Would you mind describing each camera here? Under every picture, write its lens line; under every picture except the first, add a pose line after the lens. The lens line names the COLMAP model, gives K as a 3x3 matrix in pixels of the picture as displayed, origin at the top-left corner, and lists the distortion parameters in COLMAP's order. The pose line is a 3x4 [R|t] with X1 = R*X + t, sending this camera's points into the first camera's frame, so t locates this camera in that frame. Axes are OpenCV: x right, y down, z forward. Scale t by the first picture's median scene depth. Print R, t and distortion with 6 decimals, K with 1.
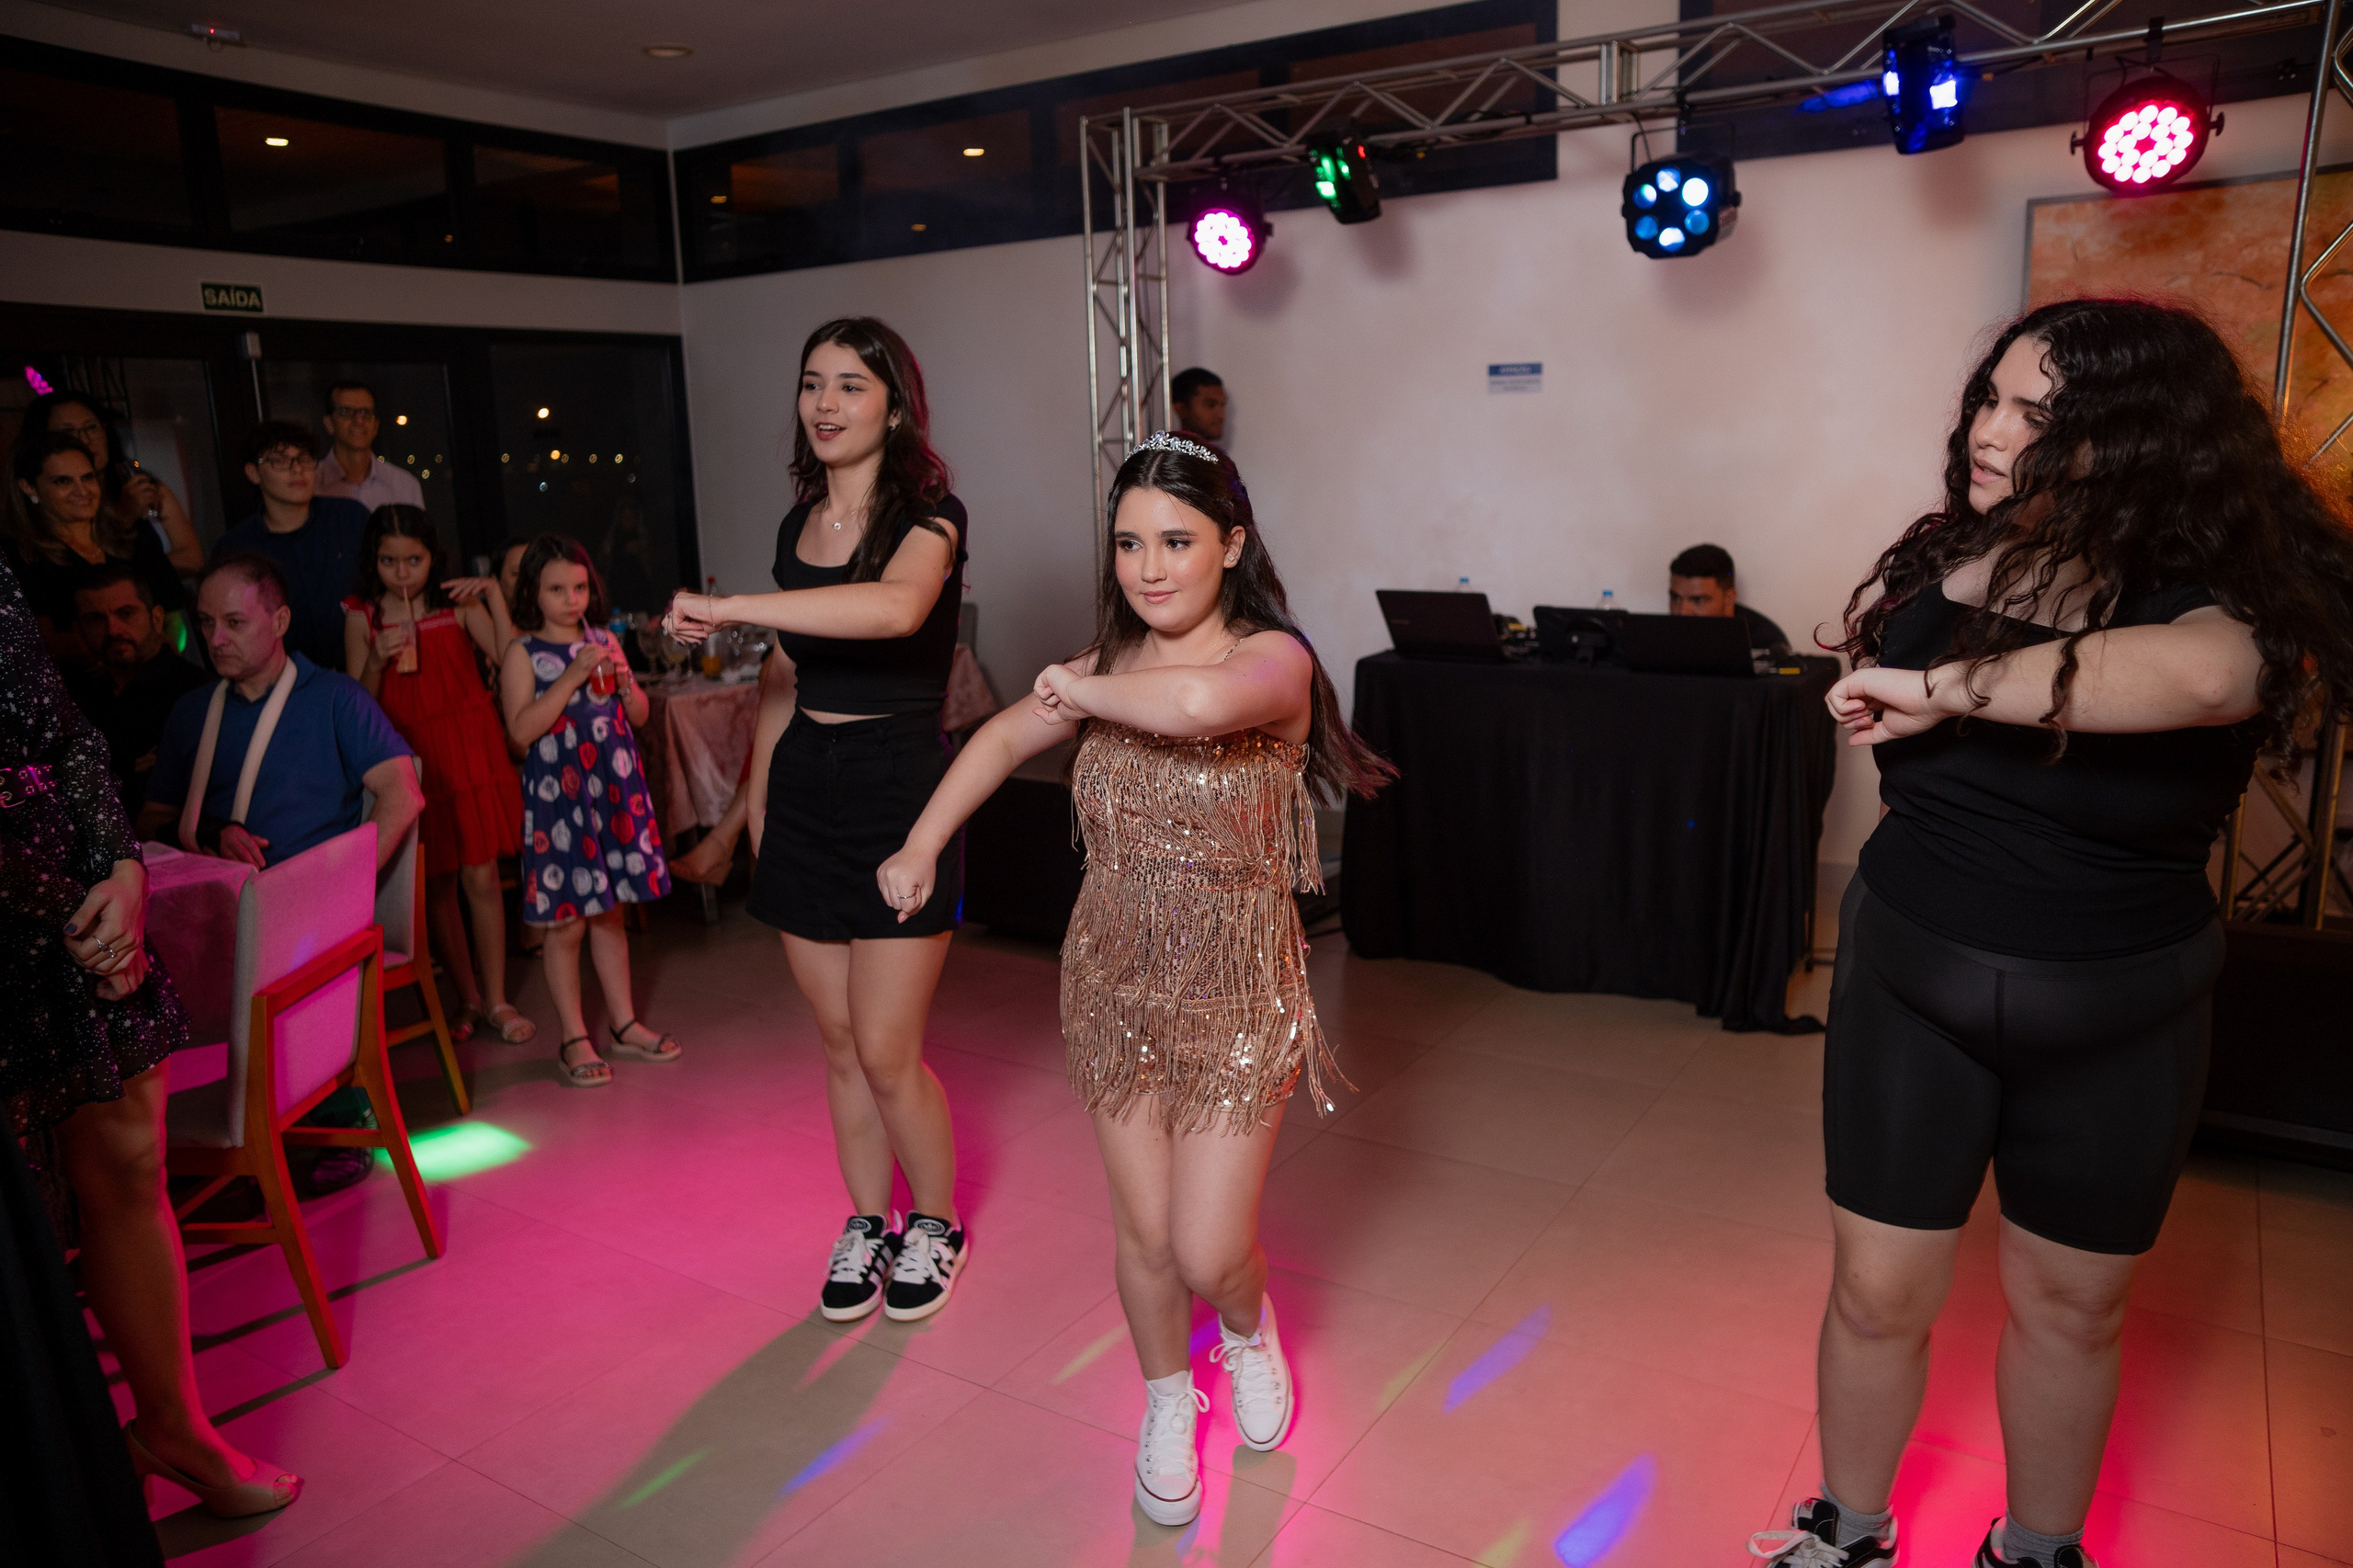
lens RADIAL K [[1626.3, 0, 1182.5], [0, 1626.3, 786.3], [0, 0, 1]] dist [-0.073419, 0.077498]
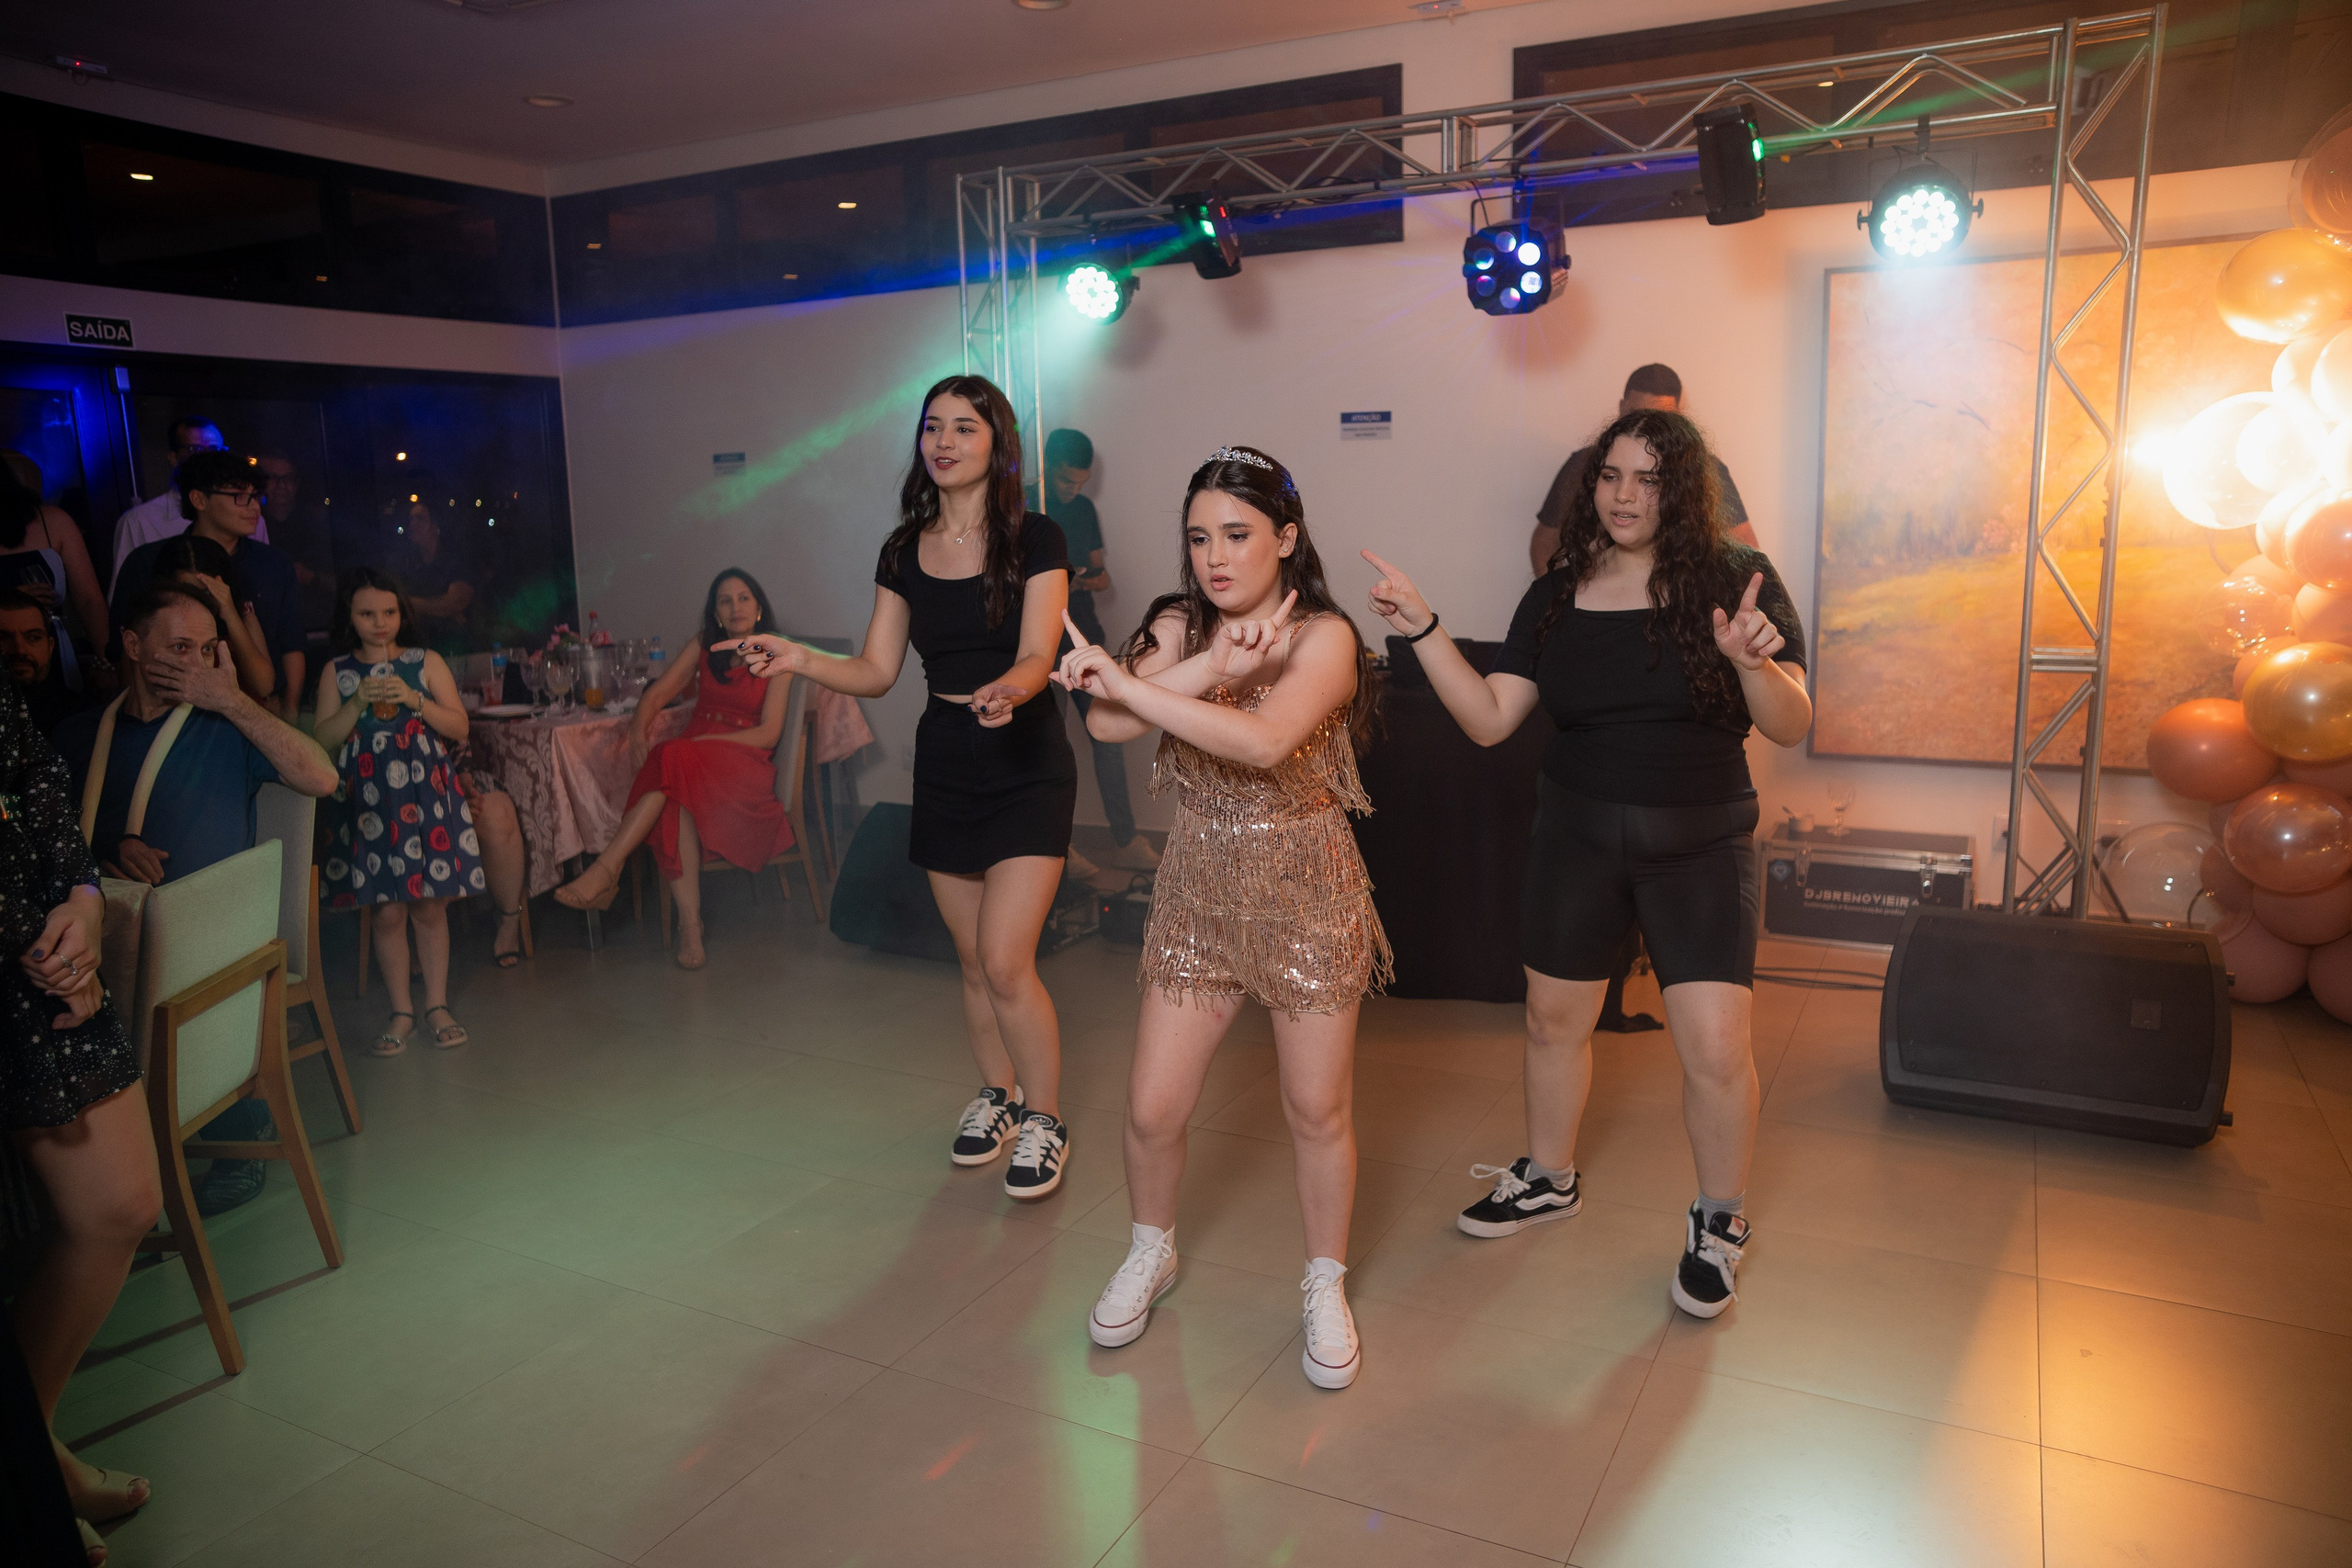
lens RADIAL K [[1625.5, 0, 1174.1], [0, 1625.5, 795.0], [0, 0, 1]] dist [-0.073419, 0.077498]
pose [[0.996803, -0.007047, 0.079589, -0.008036], [0.008909, 0.999694, -0.023059, 0.015455], [-0.079402, 0.023694, 0.996561, -0.049861]]
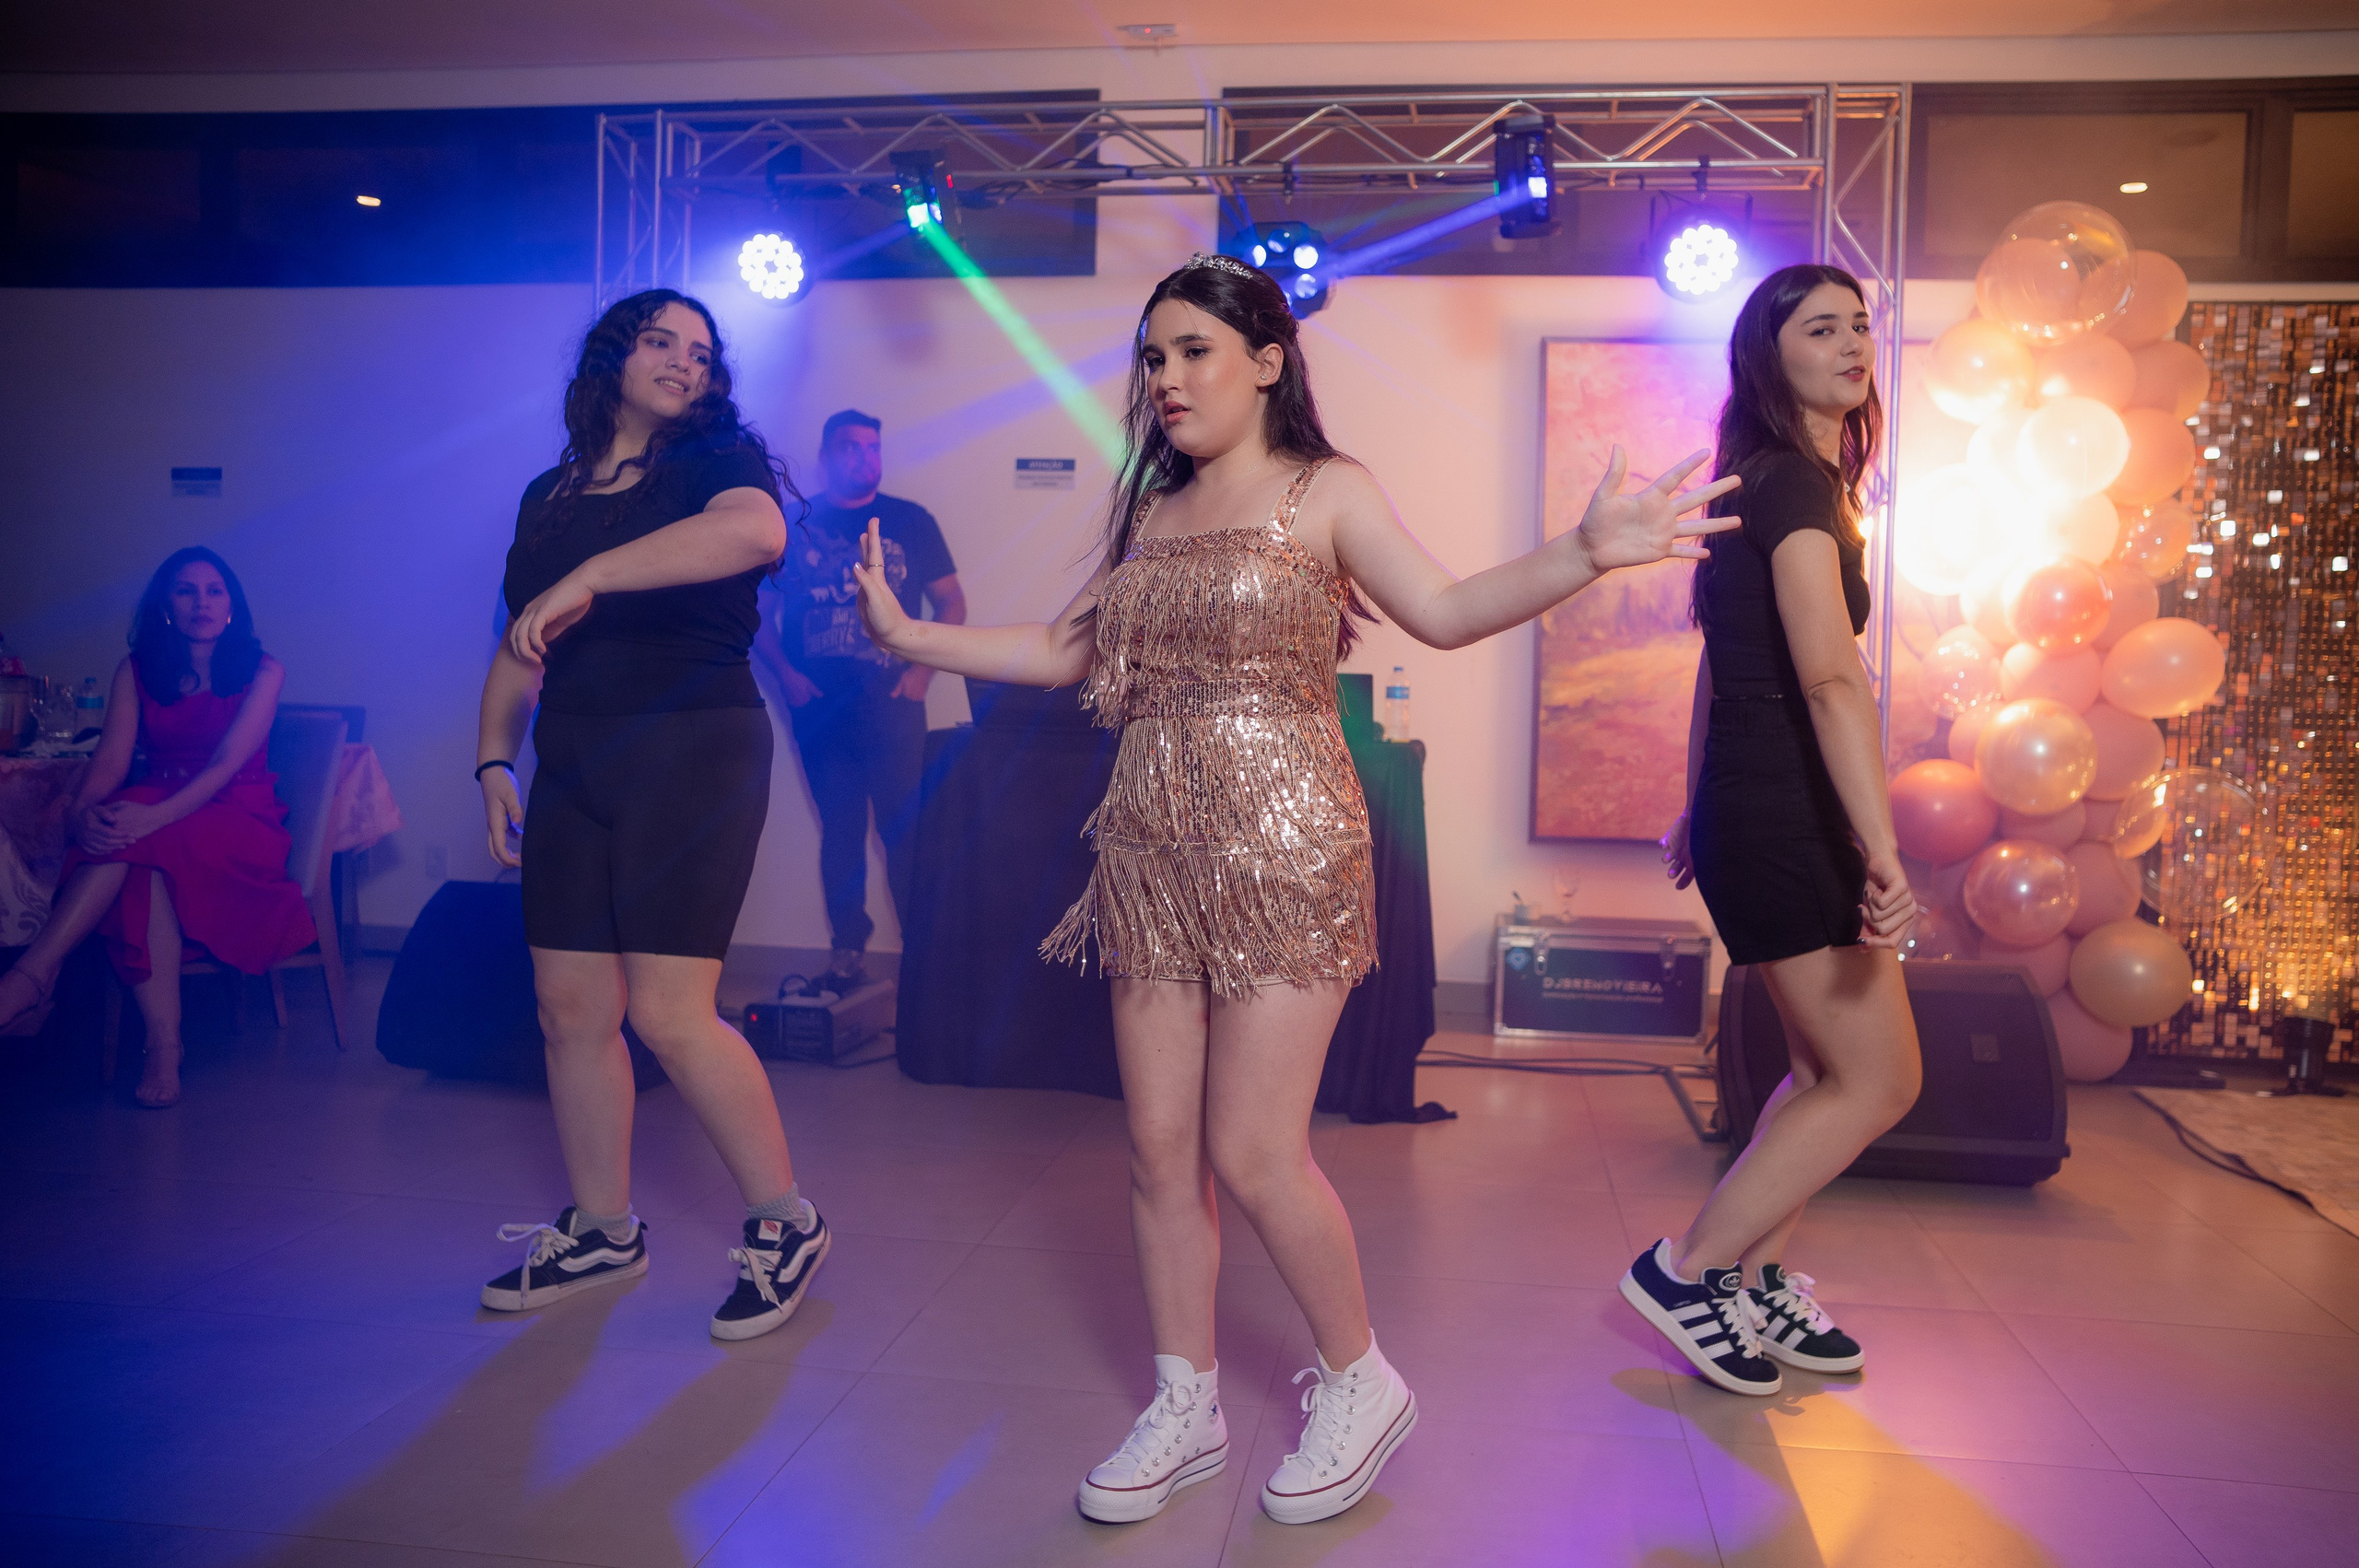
lens RADIAL K [[1714.0, 0, 1201.5], [0, 1714.0, 764.9], [0, 0, 1]] dist [-0.061502, 0.027452]
pose [[0.905162, 0.041535, 0.423032, -0.143154], [0.033929, 0.984979, -0.169306, 0.097215], [-0.423710, 0.167602, 0.890157, 0.113642]]
